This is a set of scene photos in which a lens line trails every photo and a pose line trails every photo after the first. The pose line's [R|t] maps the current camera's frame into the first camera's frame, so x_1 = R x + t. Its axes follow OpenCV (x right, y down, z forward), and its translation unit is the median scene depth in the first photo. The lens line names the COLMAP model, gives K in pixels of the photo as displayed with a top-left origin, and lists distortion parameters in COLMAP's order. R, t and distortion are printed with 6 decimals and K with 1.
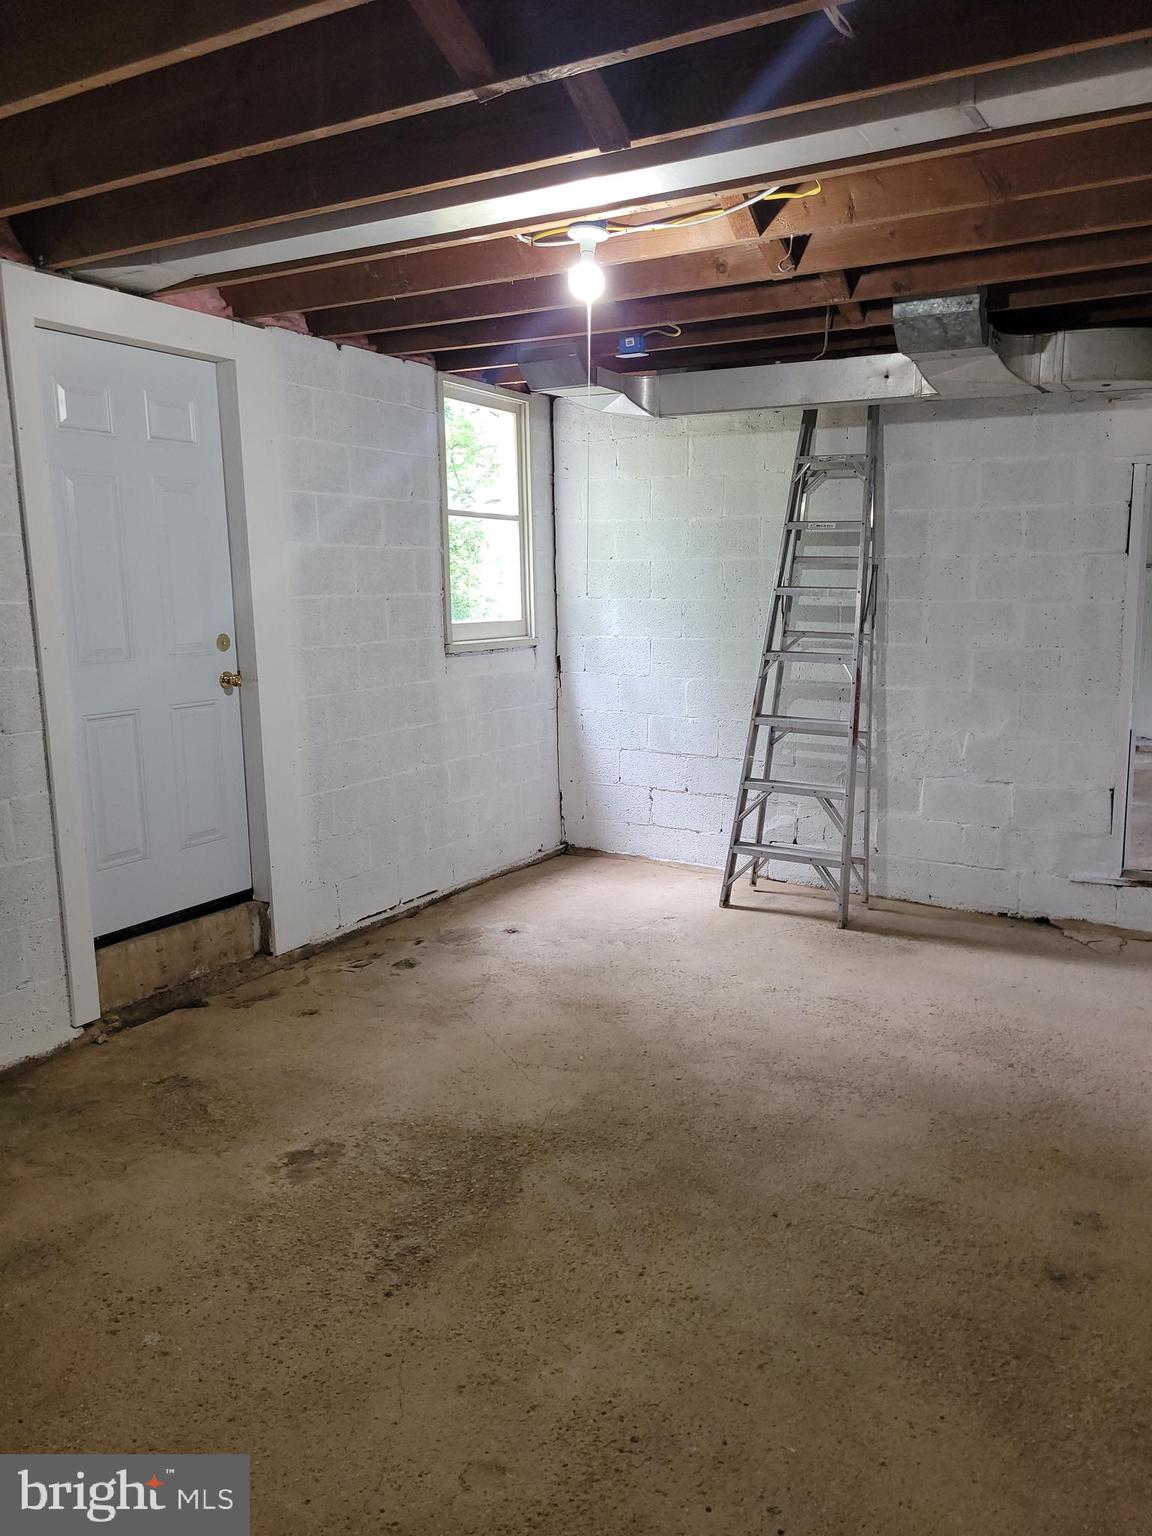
lens RADIAL K [[1157.6, 0, 586.5], [0, 1157.6, 769.8], [0, 0, 1]] dist [0.052292, -0.047303]
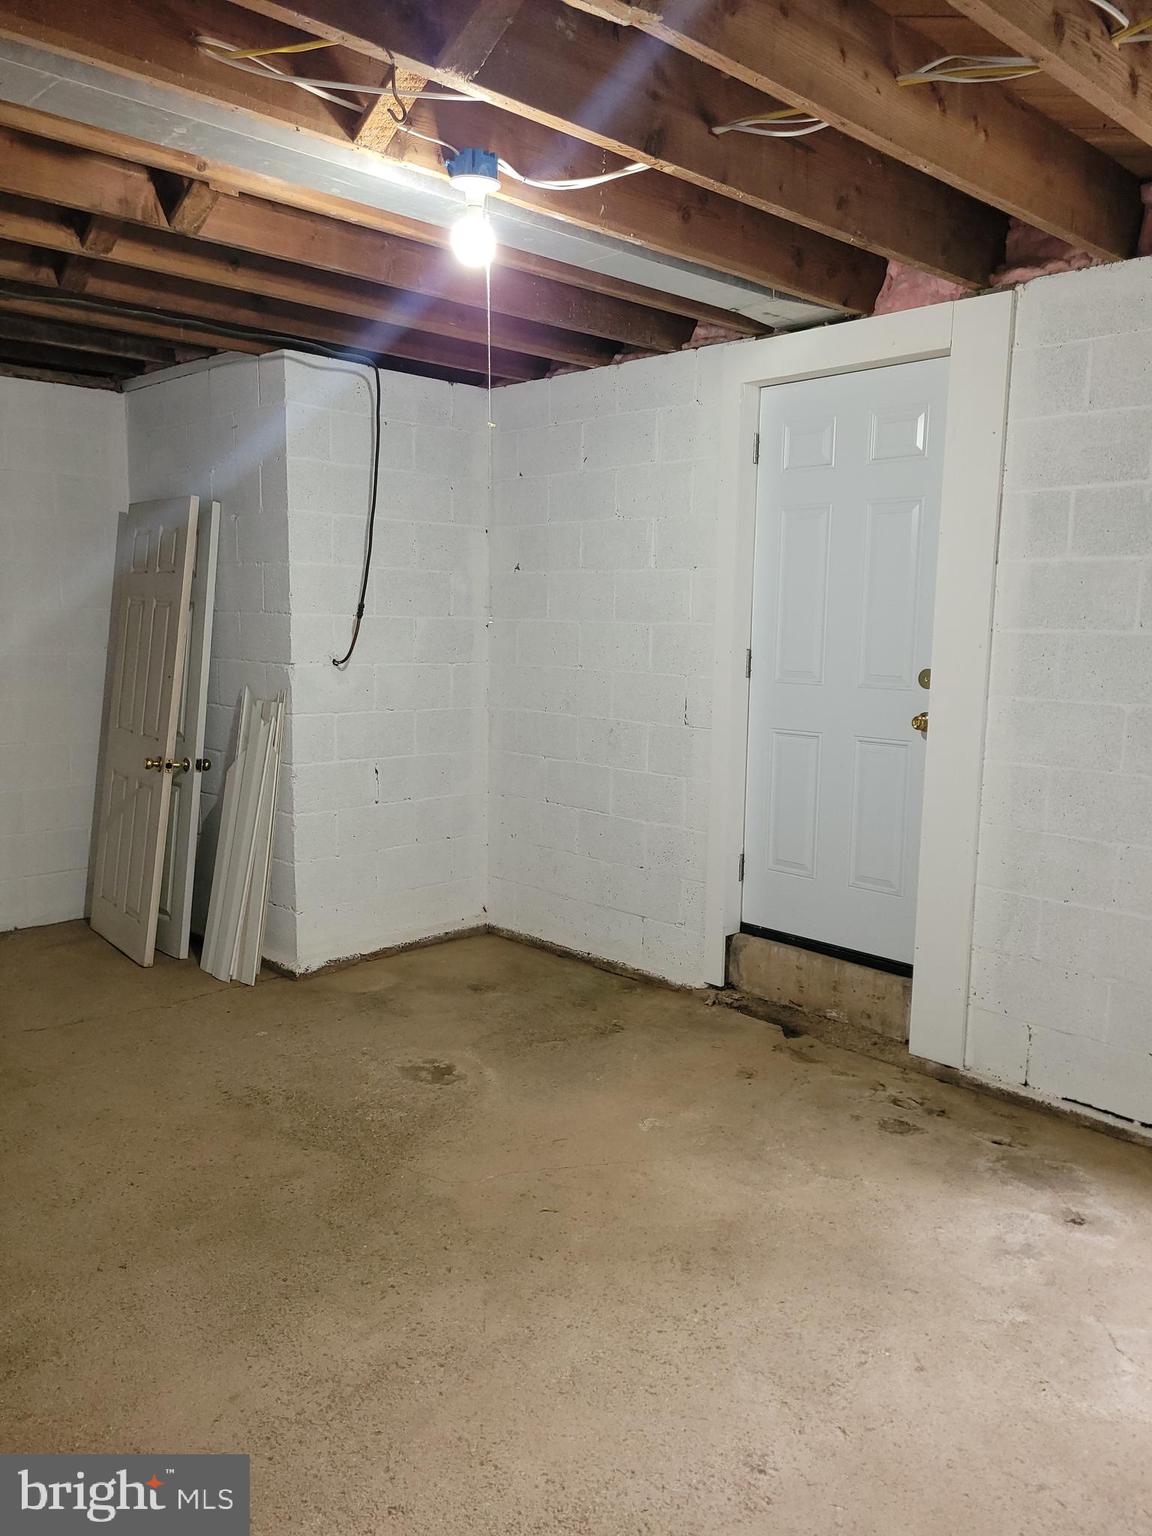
lens RADIAL K [[1157.6, 0, 586.6], [0, 1157.6, 766.3], [0, 0, 1]] dist [0.052292, -0.047303]
pose [[-0.279178, 0.135813, -0.950586, 0.615904], [-0.166324, 0.968145, 0.187169, -0.171765], [0.945725, 0.210358, -0.247696, 1.023280]]
